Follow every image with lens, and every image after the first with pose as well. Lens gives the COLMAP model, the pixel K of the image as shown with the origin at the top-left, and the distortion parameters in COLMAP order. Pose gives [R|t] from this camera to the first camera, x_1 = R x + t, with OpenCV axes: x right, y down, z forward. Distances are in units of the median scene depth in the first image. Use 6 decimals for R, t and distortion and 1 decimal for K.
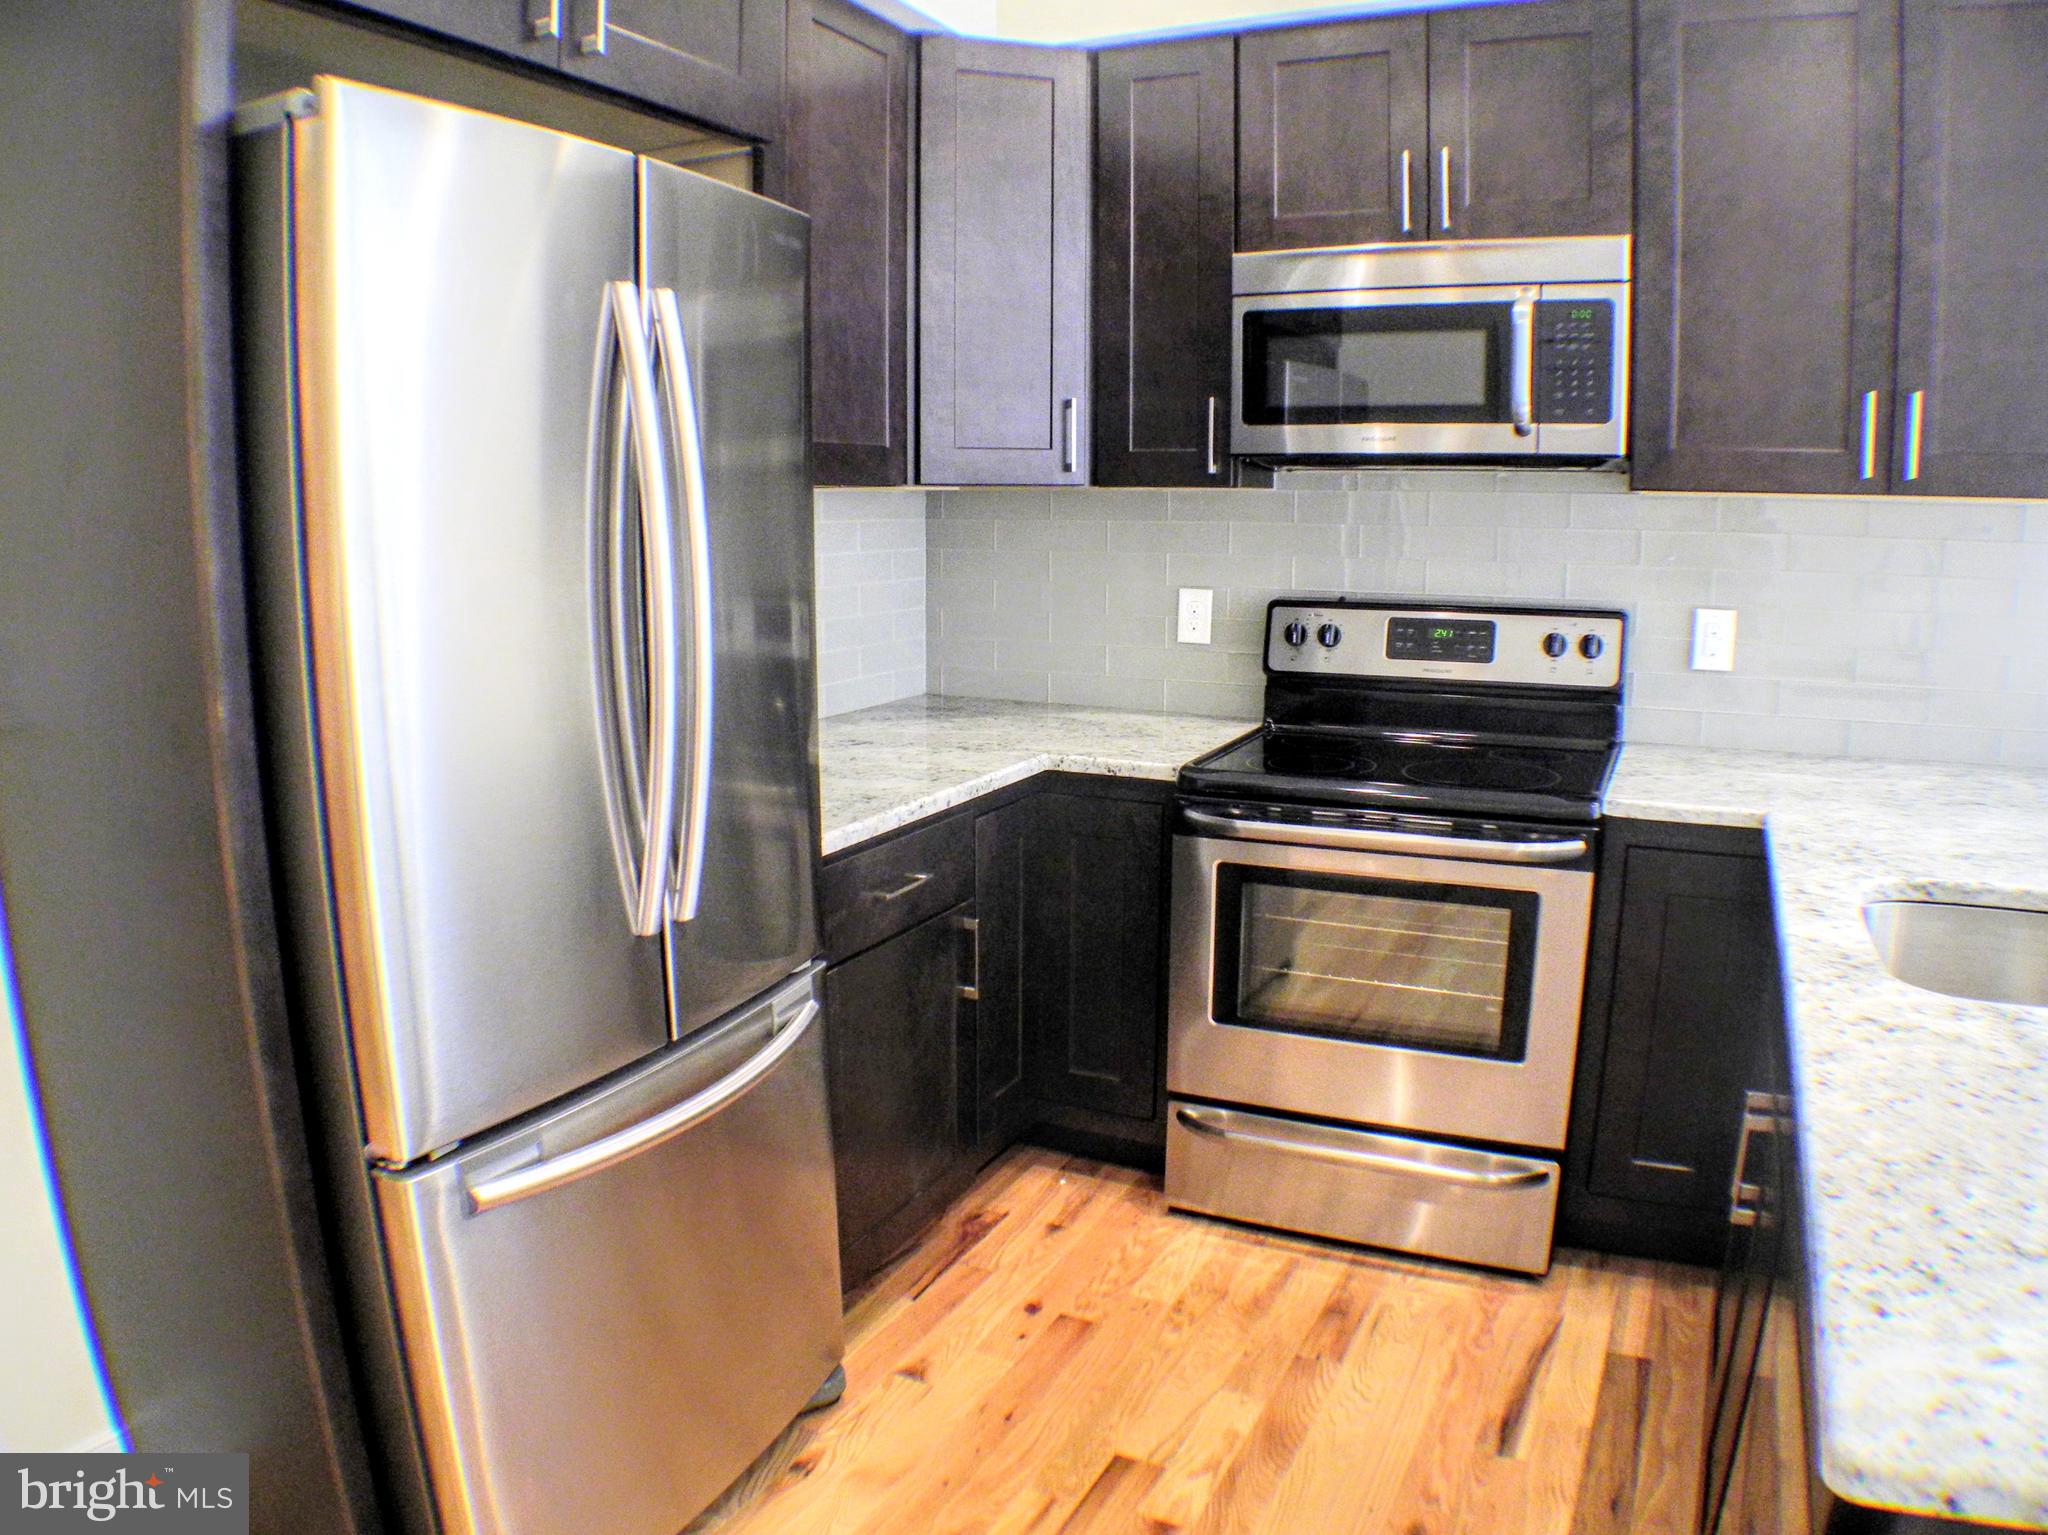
lens RADIAL K [[1408.6, 0, 1001.7], [0, 1408.6, 766.7], [0, 0, 1]] dist [-0.220590, 0.066846]
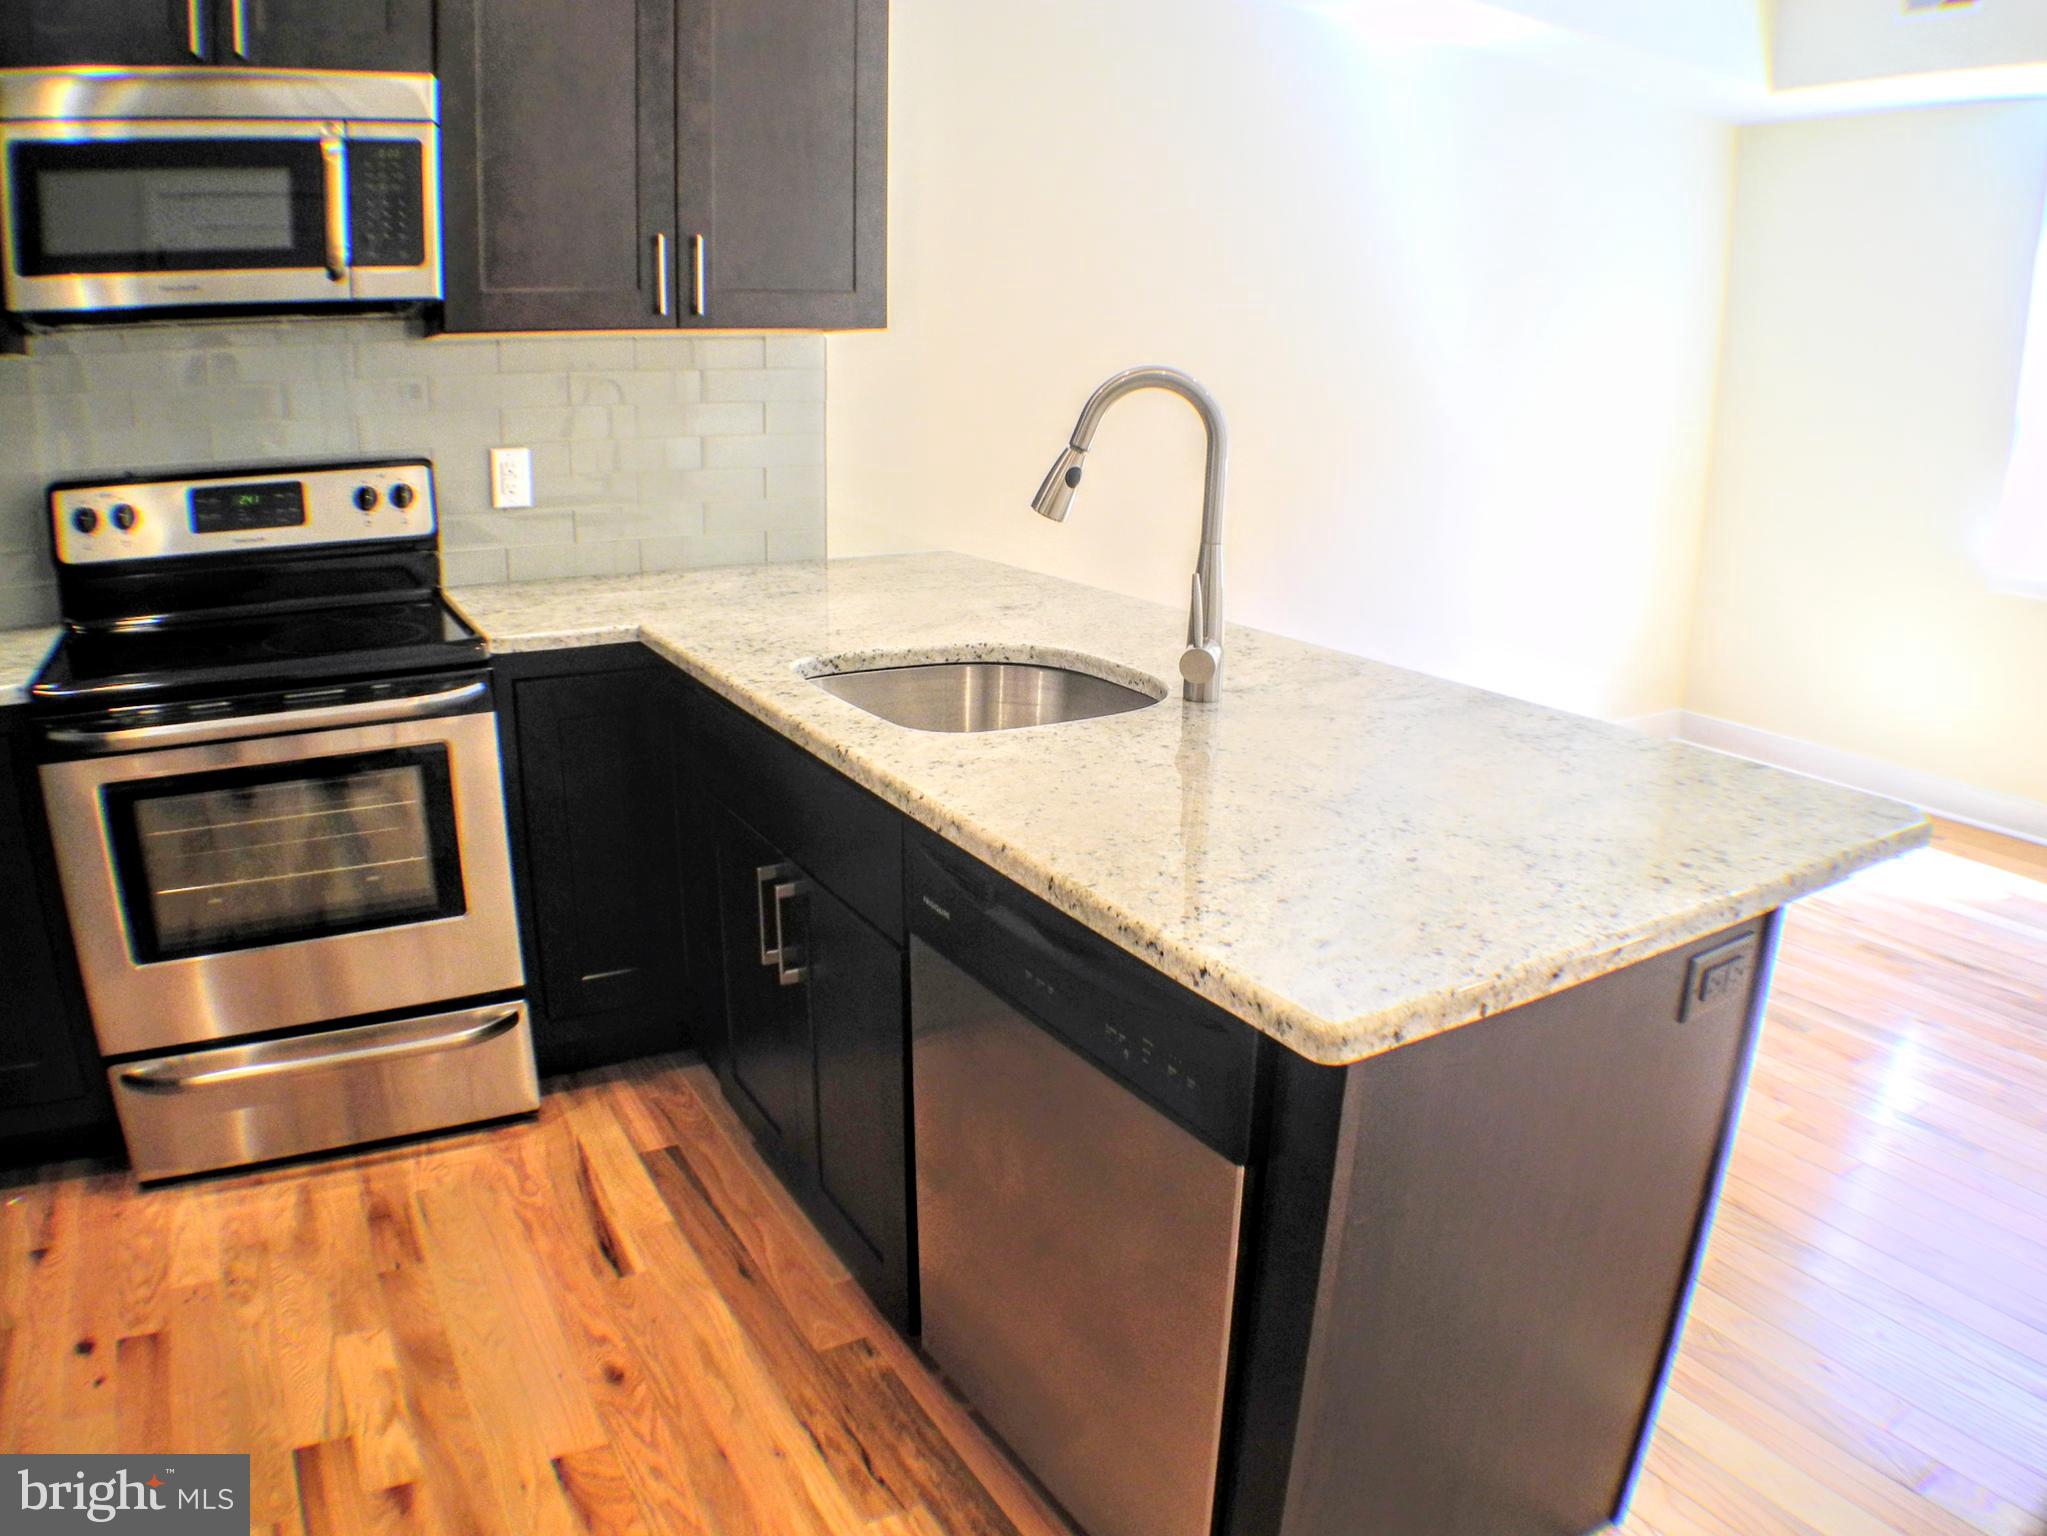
lens RADIAL K [[1404.7, 0, 878.6], [0, 1404.7, 774.5], [0, 0, 1]] dist [-0.213893, 0.066293]
pose [[0.608511, -0.208781, 0.765588, -0.179649], [0.134163, 0.977948, 0.160057, -0.002409], [-0.782122, 0.005317, 0.623103, 0.128613]]
